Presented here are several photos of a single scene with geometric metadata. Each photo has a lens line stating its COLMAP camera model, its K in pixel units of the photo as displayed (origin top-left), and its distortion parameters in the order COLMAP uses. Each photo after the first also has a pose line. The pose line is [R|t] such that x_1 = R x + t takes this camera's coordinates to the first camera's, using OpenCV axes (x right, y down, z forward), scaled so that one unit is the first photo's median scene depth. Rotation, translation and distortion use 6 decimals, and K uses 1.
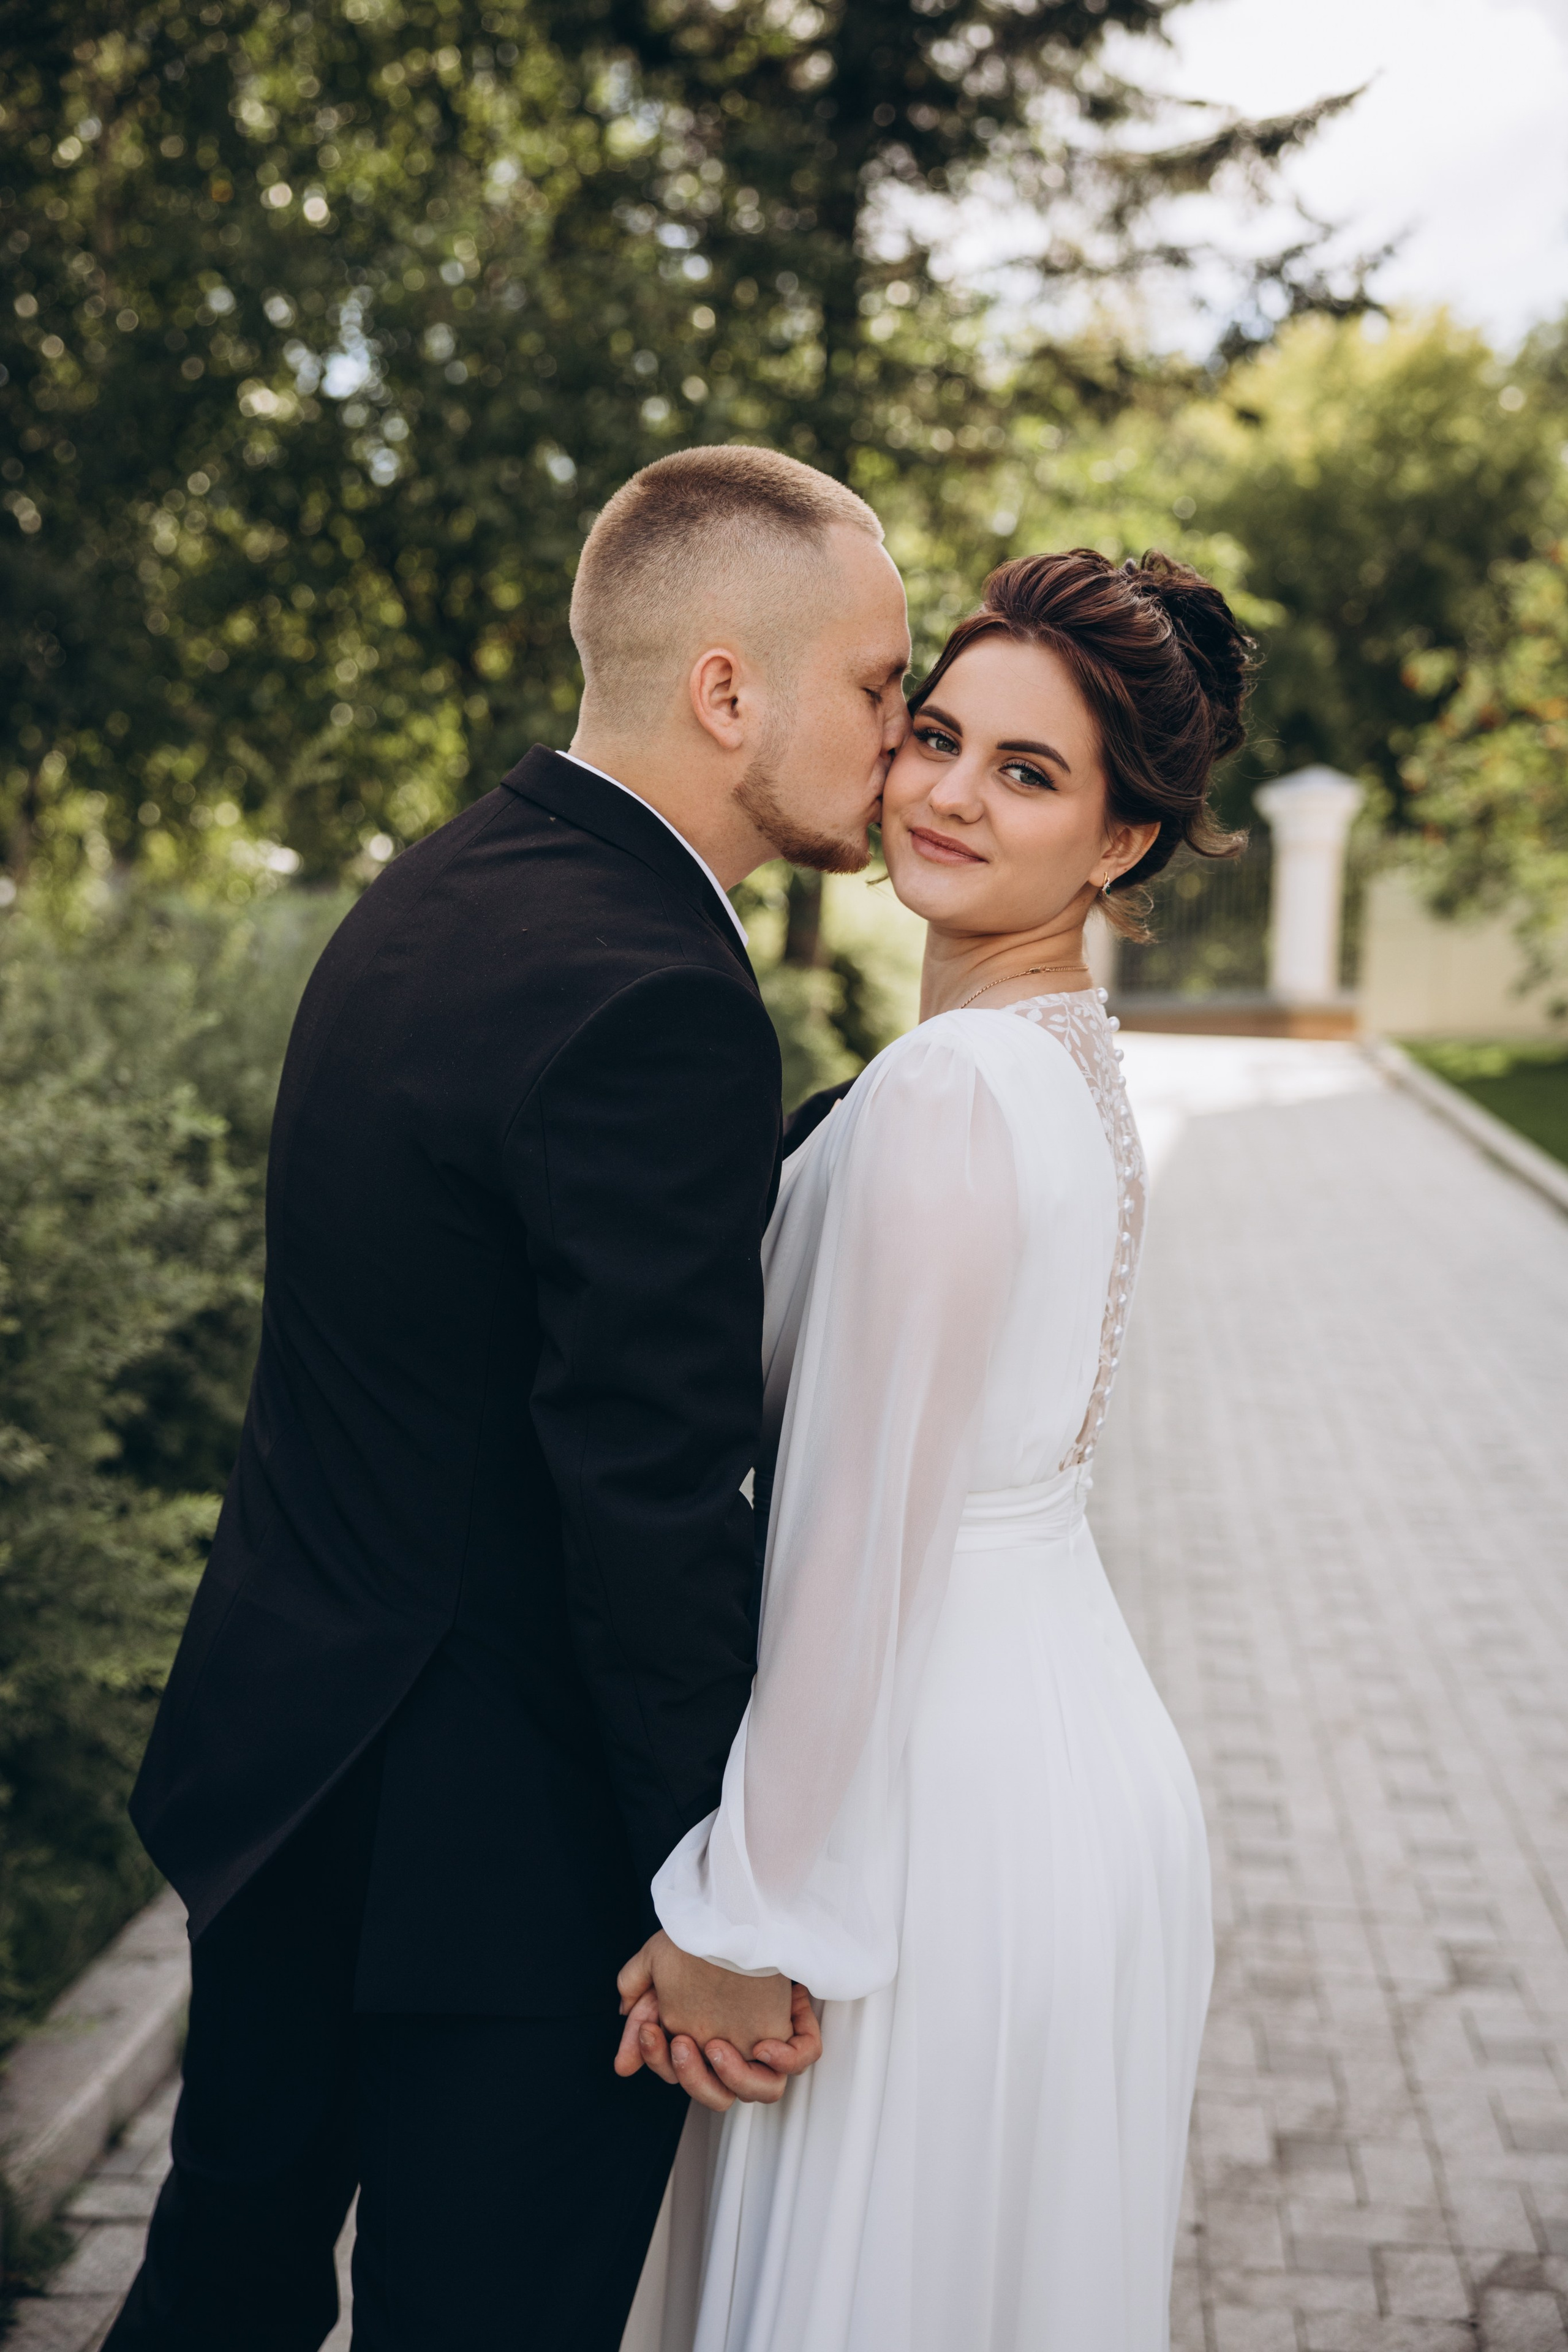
lens RADIAL K [[2886.8, 0, 731.8], [0, 2886.8, 1174.0], [0, 0, 1]] dist [0.251616, 0.000000]
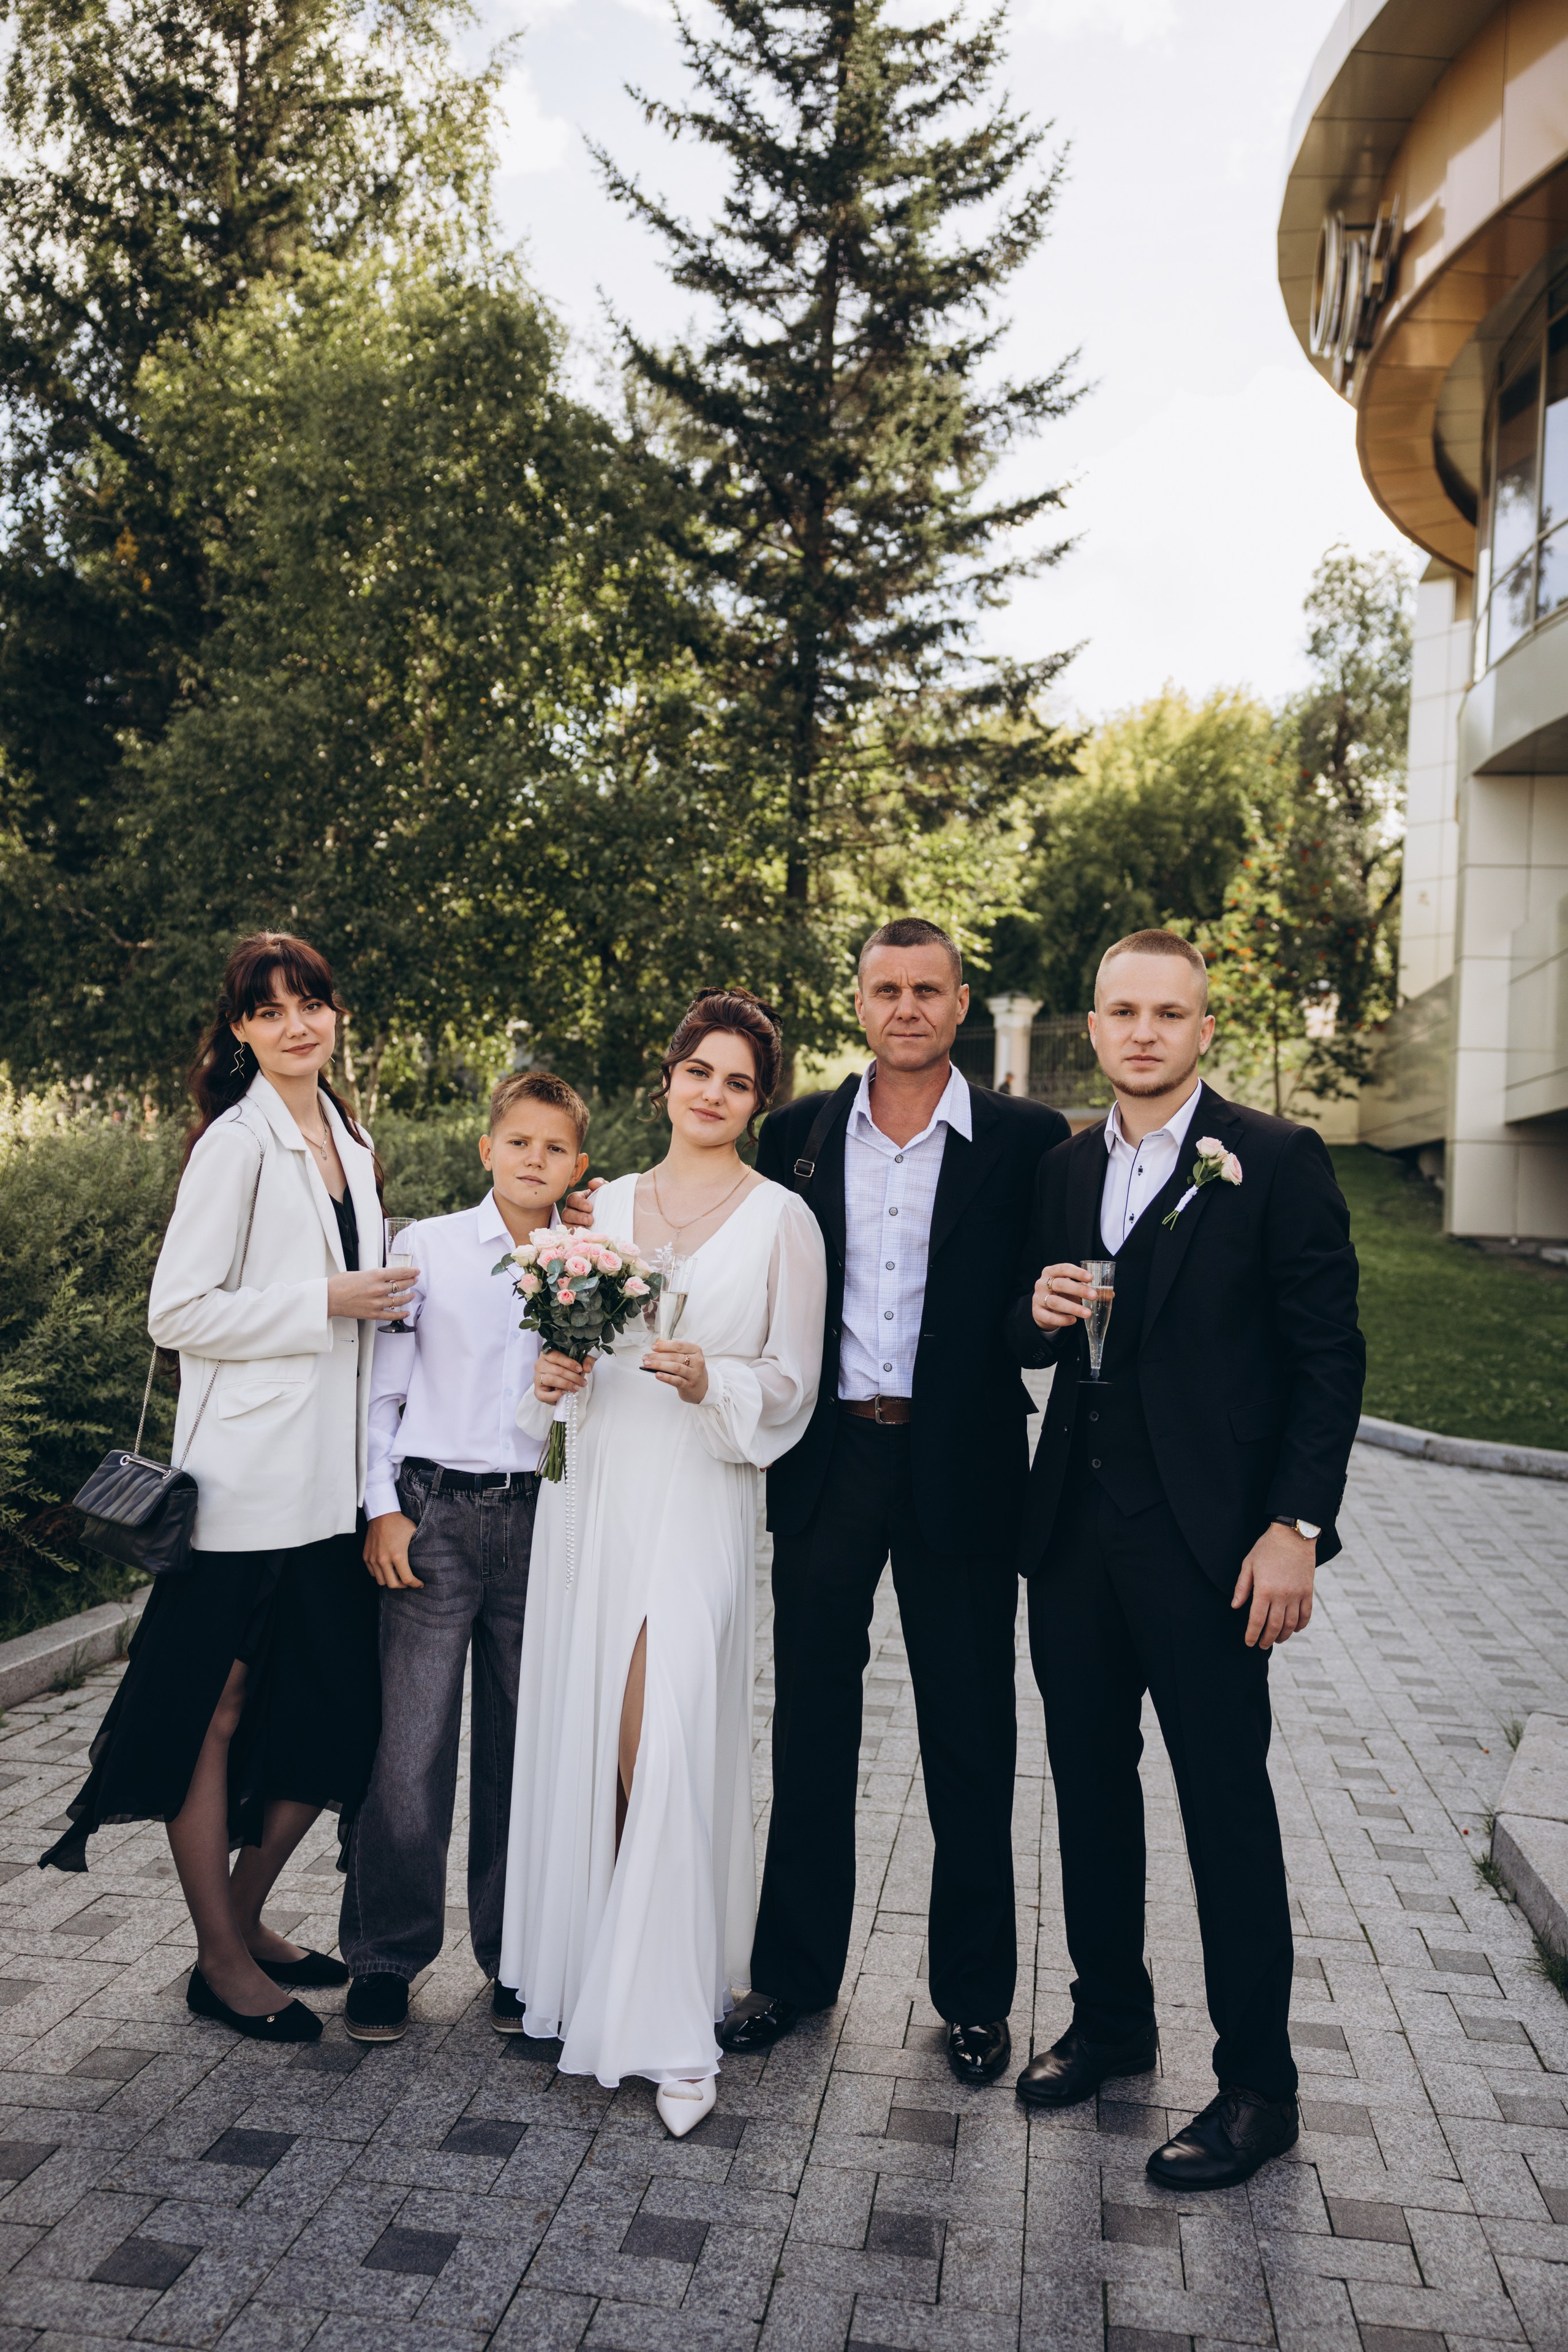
lens RADIAL K [[2104.5, 0, 778.8], [0, 2104.5, 1160.6], [0, 0, 1]] dist [0.076936, -0.026077]
pose [[0.999202, 0.000053, -0.039948, 0.053996], [-0.001224, 0.999570, -0.029290, 0.003012], [0.039930, 0.029316, 0.998772, -0.256853]]
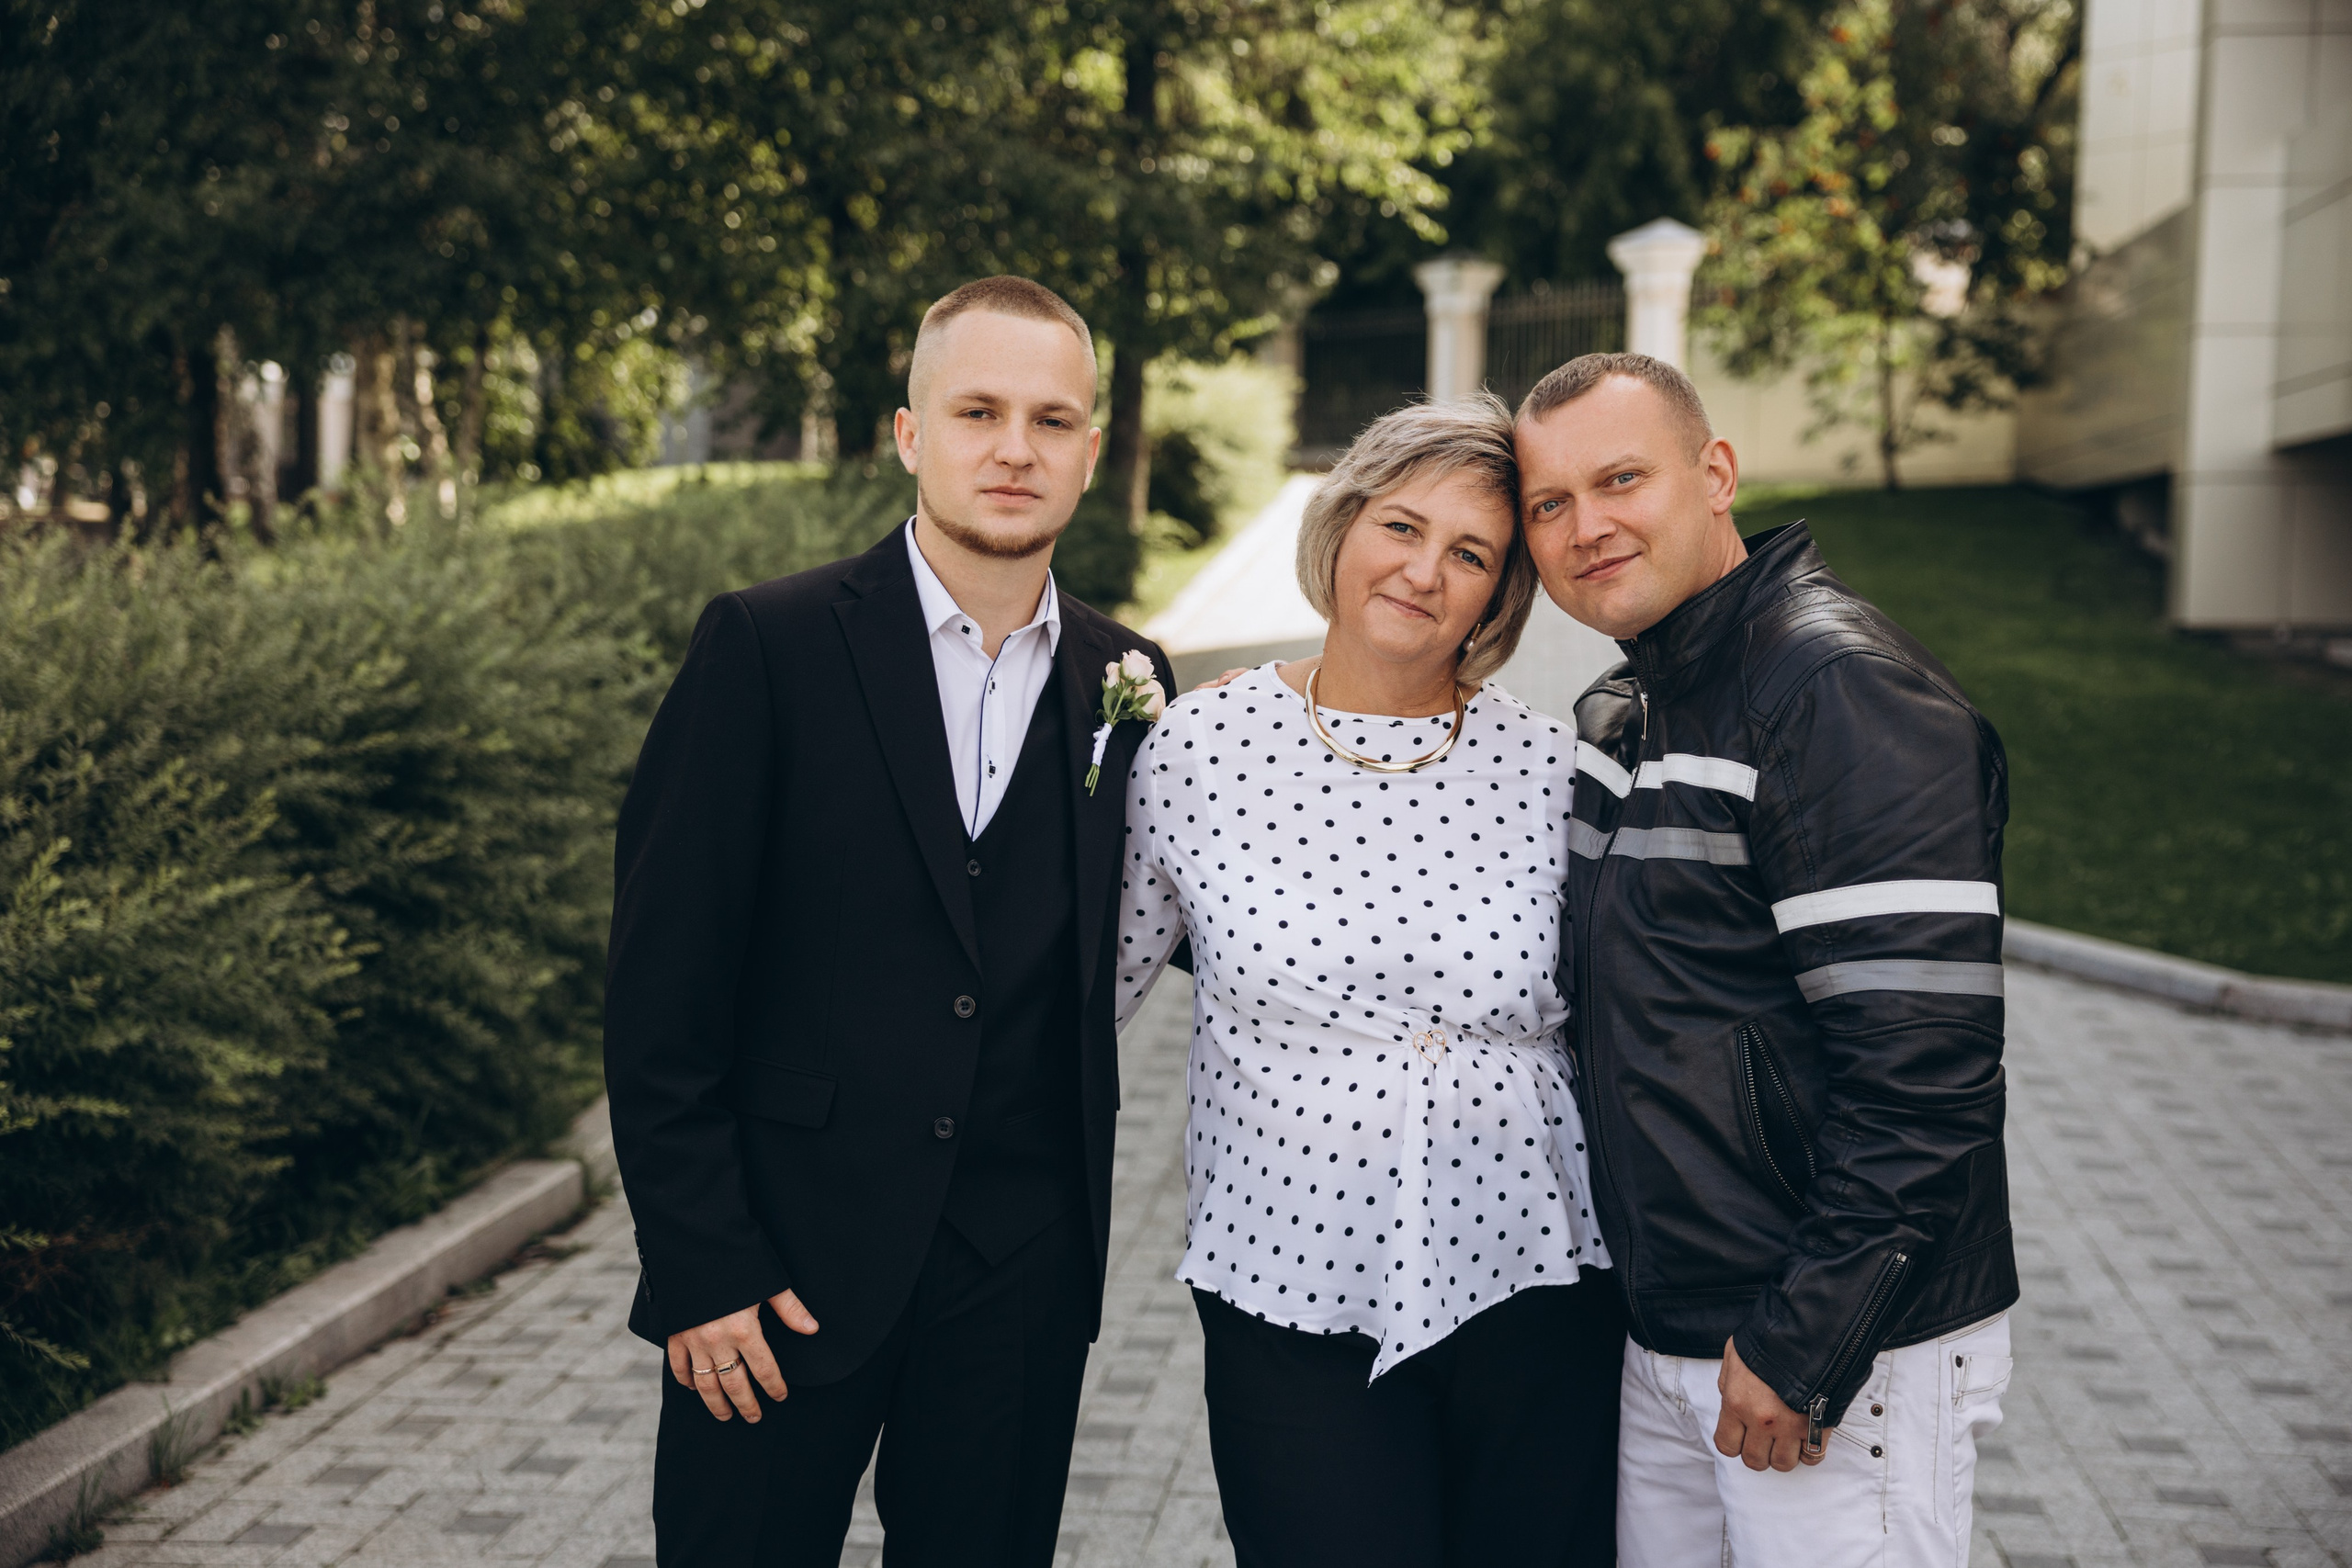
lens RADIAL K [[3188.7, 0, 1193.0], [0, 3188.7, 774.1], [0, 0, 1]] dist [0.261583, 0.000000]
pose [[0.999659, -0.026024, -0.002338, 0.035809], [0.026113, 0.998208, 0.053849, -0.007632], [0.000932, -0.053891, 0.998546, -0.226957]]
